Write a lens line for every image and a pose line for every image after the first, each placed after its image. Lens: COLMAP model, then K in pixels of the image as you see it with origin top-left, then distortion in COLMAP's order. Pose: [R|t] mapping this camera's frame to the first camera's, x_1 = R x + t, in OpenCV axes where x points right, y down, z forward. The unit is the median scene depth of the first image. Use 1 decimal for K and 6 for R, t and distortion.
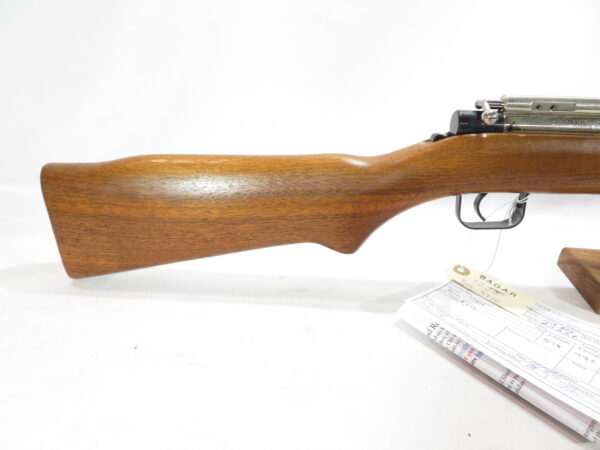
lens RADIAL K [[446.6, 0, 297.2], [0, 446.6, 225.5], [0, 0, 1]] dist [-0.004316, -0.001398]
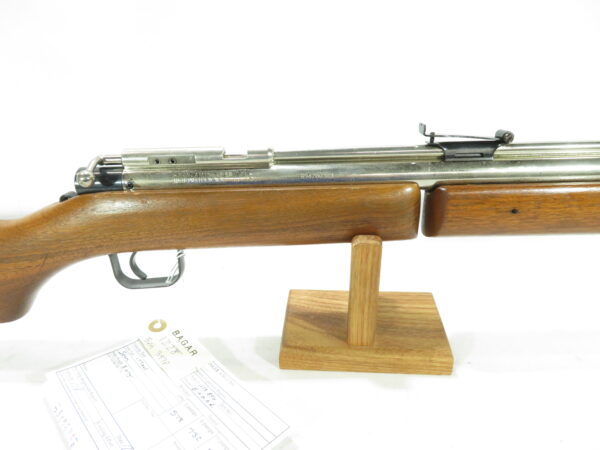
lens RADIAL K [[446.6, 0, 297.1], [0, 446.6, 226.0], [0, 0, 1]] dist [-0.004316, -0.001398]
pose [[0.998095, -0.061083, 0.008640, 0.758217], [0.061072, 0.998132, 0.001582, -0.106173], [-0.008721, -0.001051, 0.999961, 0.062719]]
